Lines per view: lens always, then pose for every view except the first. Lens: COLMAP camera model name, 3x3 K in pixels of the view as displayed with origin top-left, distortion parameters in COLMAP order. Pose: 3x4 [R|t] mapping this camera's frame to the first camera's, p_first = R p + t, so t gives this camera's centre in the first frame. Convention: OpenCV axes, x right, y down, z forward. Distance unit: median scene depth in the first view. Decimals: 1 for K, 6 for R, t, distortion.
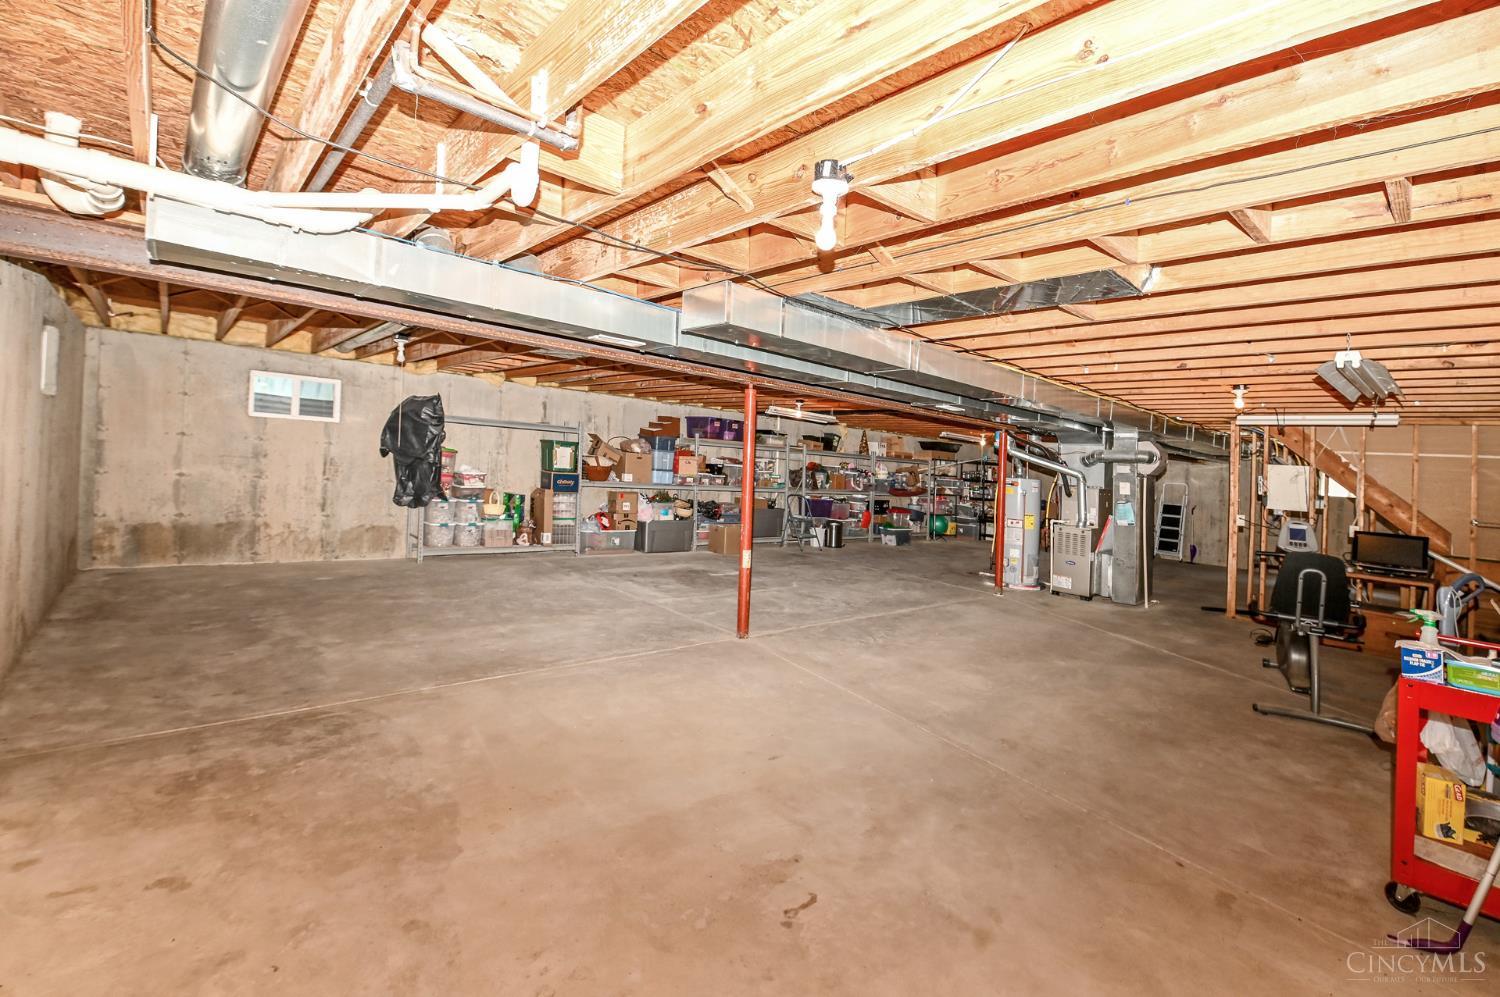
lens RADIAL K [[670.2, 0, 762.3], [0, 670.2, 493.9], [0, 0, 1]] dist [-0.002893, -0.000525]
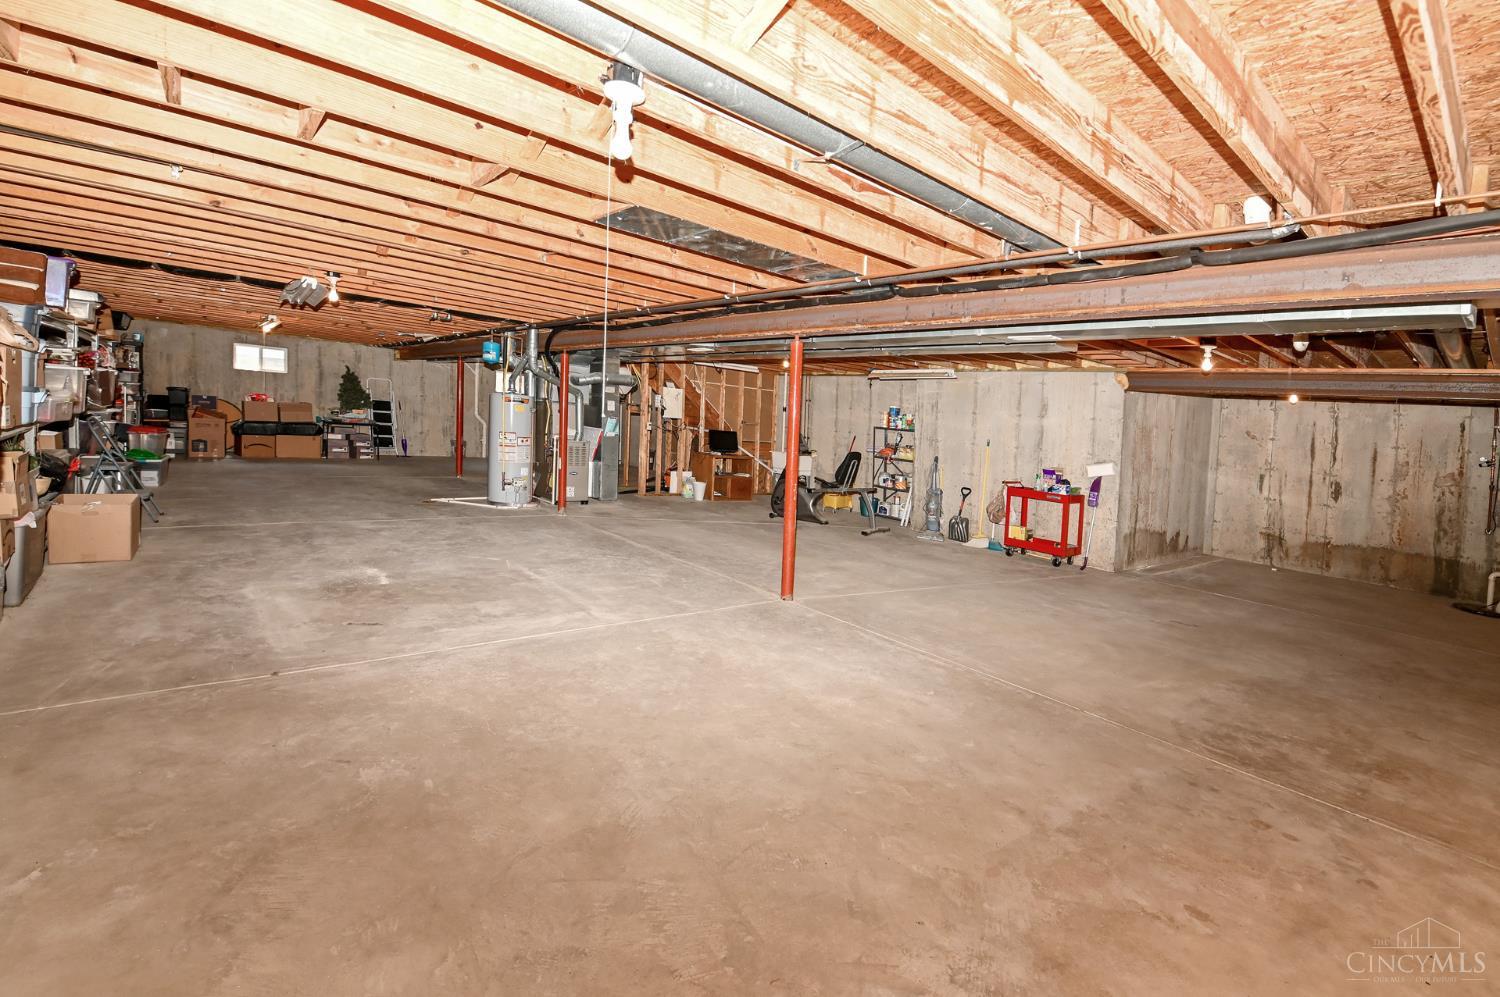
lens RADIAL K [[670.2, 0, 762.3], [0, 670.2, 493.9], [0, 0, 1]] dist [-0.002893, -0.000525]
pose [[0.017530, -0.174684, 0.984468, -1.623755], [-0.036180, 0.983864, 0.175221, -0.177554], [-0.999192, -0.038690, 0.010927, 1.743112]]
